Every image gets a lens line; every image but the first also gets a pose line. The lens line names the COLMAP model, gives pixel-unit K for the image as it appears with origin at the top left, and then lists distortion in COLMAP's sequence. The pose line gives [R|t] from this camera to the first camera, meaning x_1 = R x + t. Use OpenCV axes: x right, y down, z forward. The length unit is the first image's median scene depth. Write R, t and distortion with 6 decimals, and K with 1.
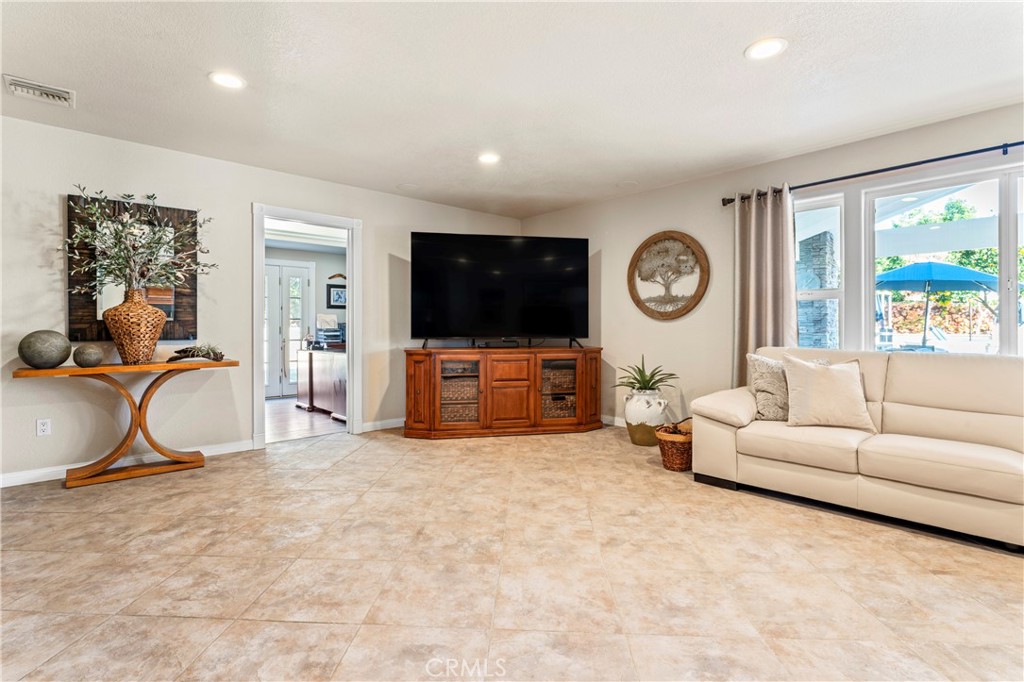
lens RADIAL K [[485.5, 0, 512.8], [0, 485.5, 329.1], [0, 0, 1]] dist [-0.001687, 0.000065]
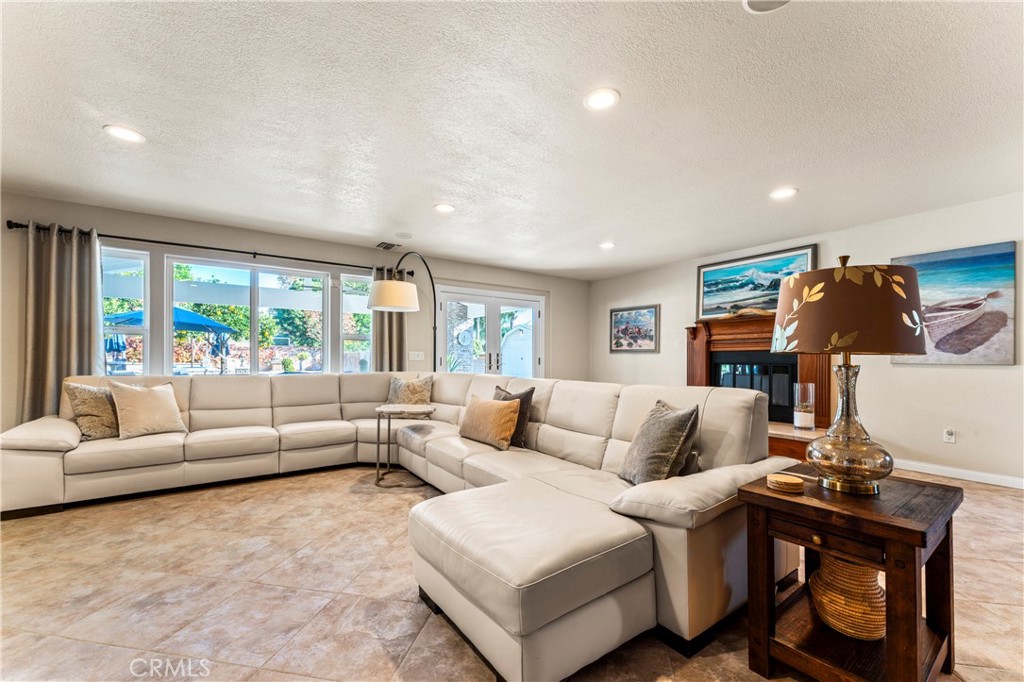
lens RADIAL K [[417.4, 0, 511.4], [0, 417.4, 354.5], [0, 0, 1]] dist [0.000348, 0.000068]
pose [[0.129936, 0.011376, 0.991457, -0.493298], [-0.000896, 0.999935, -0.011356, -0.002357], [-0.991522, 0.000587, 0.129938, -0.143828]]
